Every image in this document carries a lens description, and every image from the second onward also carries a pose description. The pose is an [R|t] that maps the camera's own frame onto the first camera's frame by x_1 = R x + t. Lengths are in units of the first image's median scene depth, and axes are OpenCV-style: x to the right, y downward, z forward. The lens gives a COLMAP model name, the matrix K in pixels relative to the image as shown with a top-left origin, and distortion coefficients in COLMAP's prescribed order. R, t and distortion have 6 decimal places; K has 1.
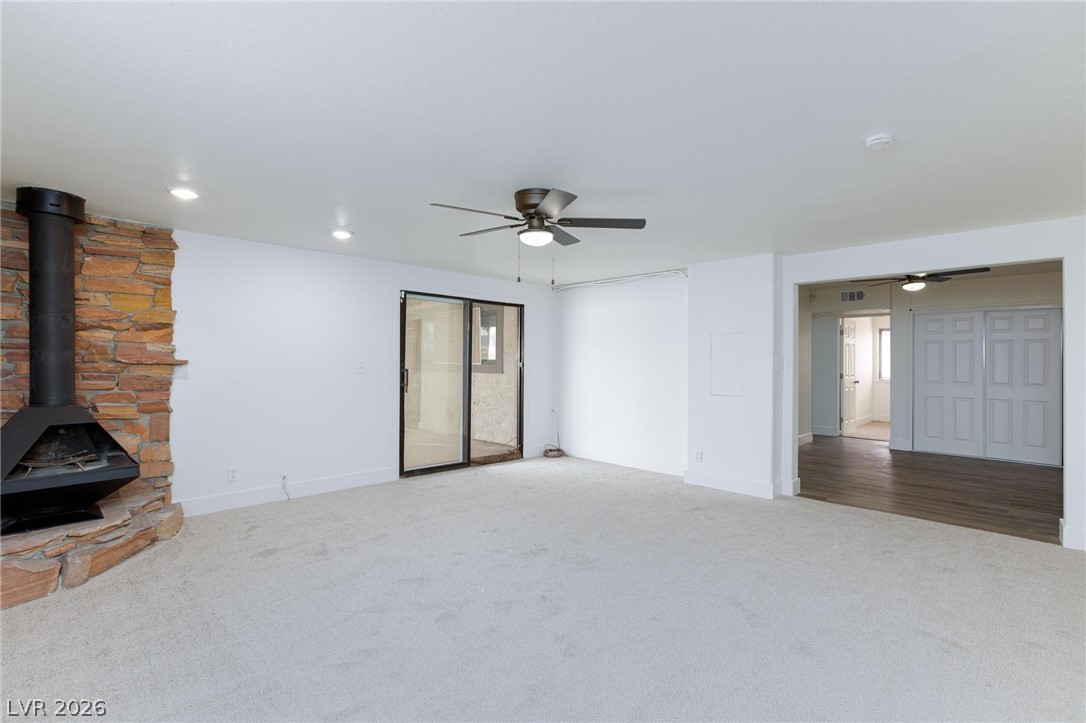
lens RADIAL K [[514.6, 0, 534.6], [0, 514.6, 358.0], [0, 0, 1]] dist [0.000613, 0.005110]
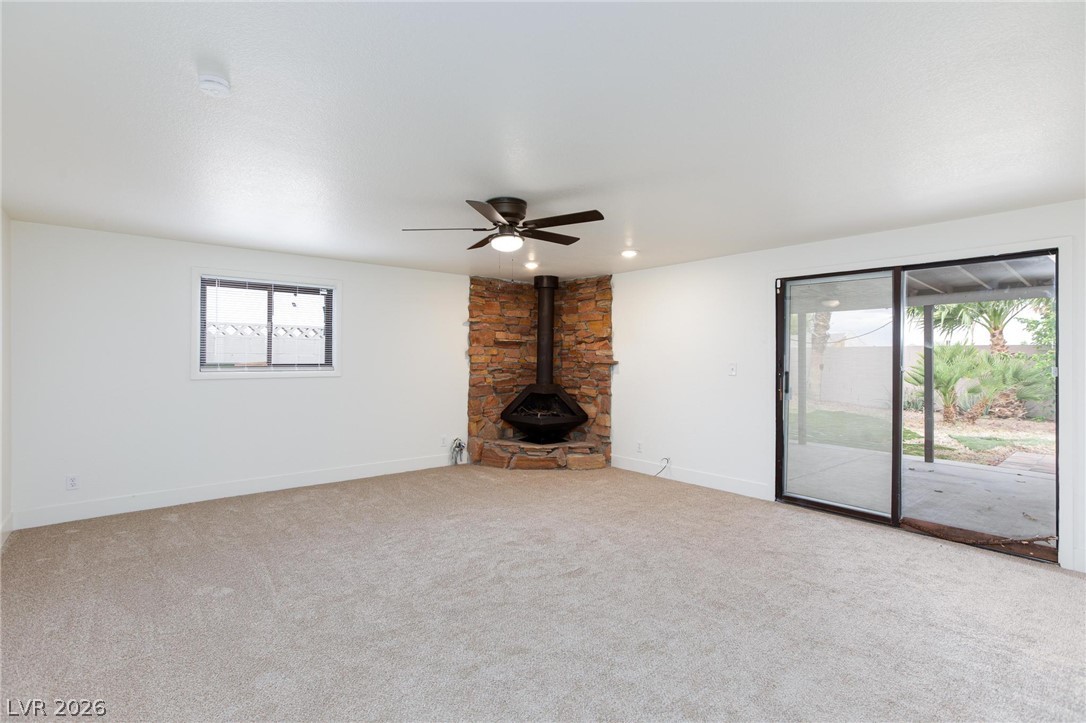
lens RADIAL K [[514.6, 0, 539.8], [0, 514.6, 361.4], [0, 0, 1]] dist [0.000613, 0.005110]
pose [[-0.078120, -0.001066, -0.996943, 0.839086], [-0.001224, 0.999999, -0.000973, 0.006342], [0.996943, 0.001144, -0.078121, 0.923680]]
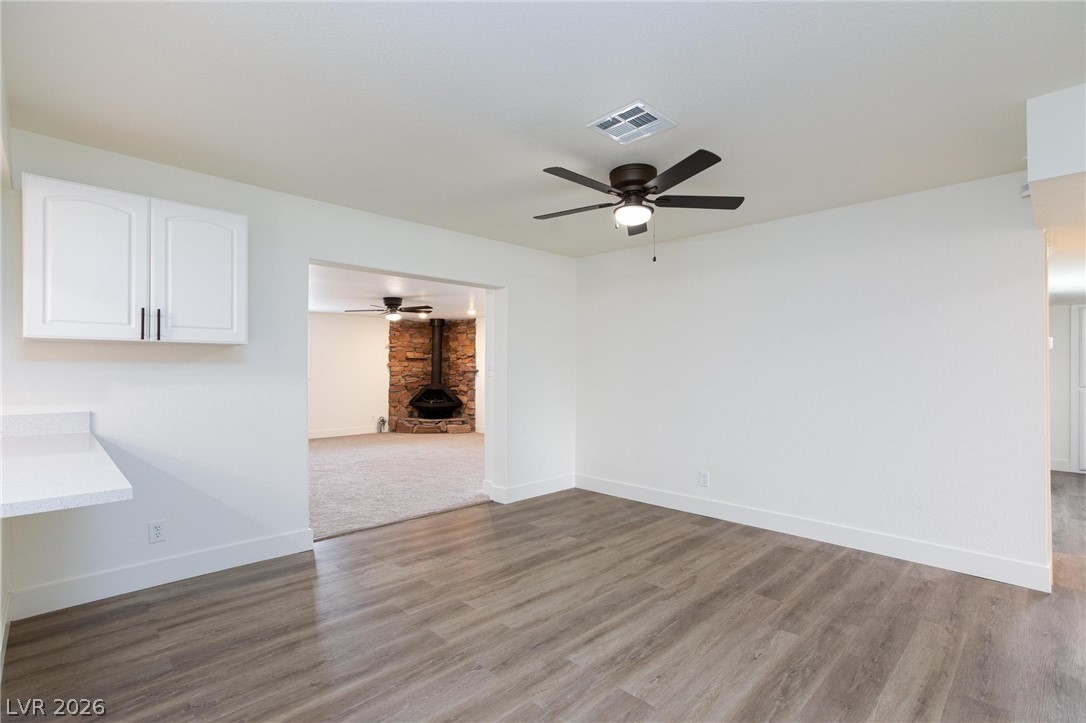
lens RADIAL K [[514.6, 0, 545.1], [0, 514.6, 368.4], [0, 0, 1]] dist [0.000613, 0.005110]
pose [[0.017890, -0.004474, -0.999830, 1.896085], [0.001853, 0.999988, -0.004442, 0.008685], [0.999838, -0.001774, 0.017898, 1.324519]]
